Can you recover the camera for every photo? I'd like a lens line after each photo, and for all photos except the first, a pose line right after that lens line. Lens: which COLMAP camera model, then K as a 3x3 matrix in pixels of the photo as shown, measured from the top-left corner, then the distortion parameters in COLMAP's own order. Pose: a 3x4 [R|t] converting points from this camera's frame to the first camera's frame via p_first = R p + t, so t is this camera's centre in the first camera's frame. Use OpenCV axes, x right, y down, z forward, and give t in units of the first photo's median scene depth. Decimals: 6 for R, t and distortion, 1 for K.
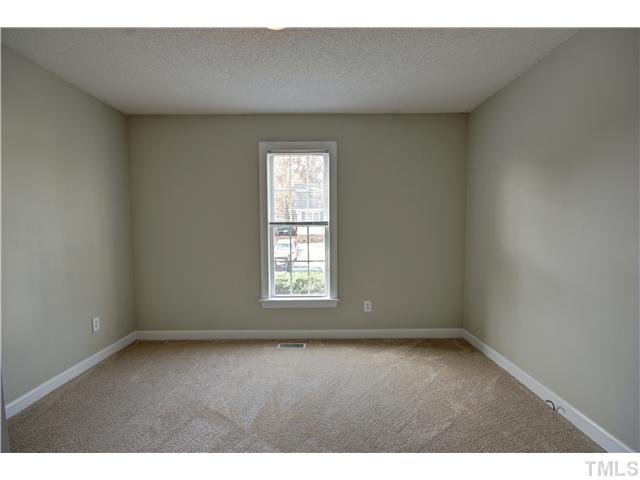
lens RADIAL K [[298.4, 0, 319.4], [0, 298.4, 242.5], [0, 0, 1]] dist [-0.003814, -0.000974]
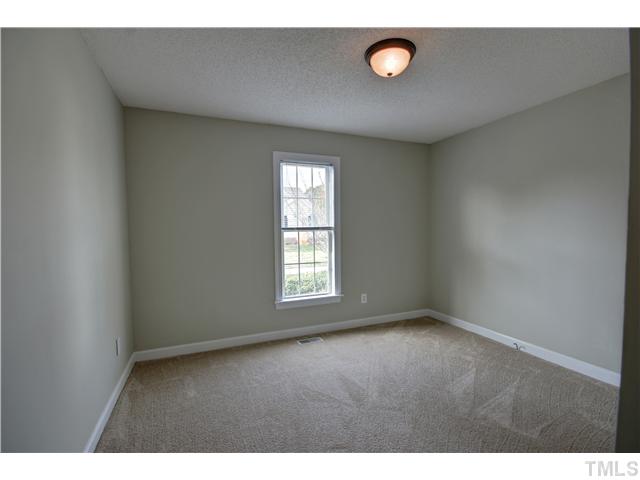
lens RADIAL K [[298.4, 0, 319.4], [0, 298.4, 242.5], [0, 0, 1]] dist [-0.003814, -0.000974]
pose [[0.923357, -0.022173, 0.383301, -0.460758], [0.028294, 0.999546, -0.010338, -0.000248], [-0.382898, 0.020390, 0.923566, -0.024903]]
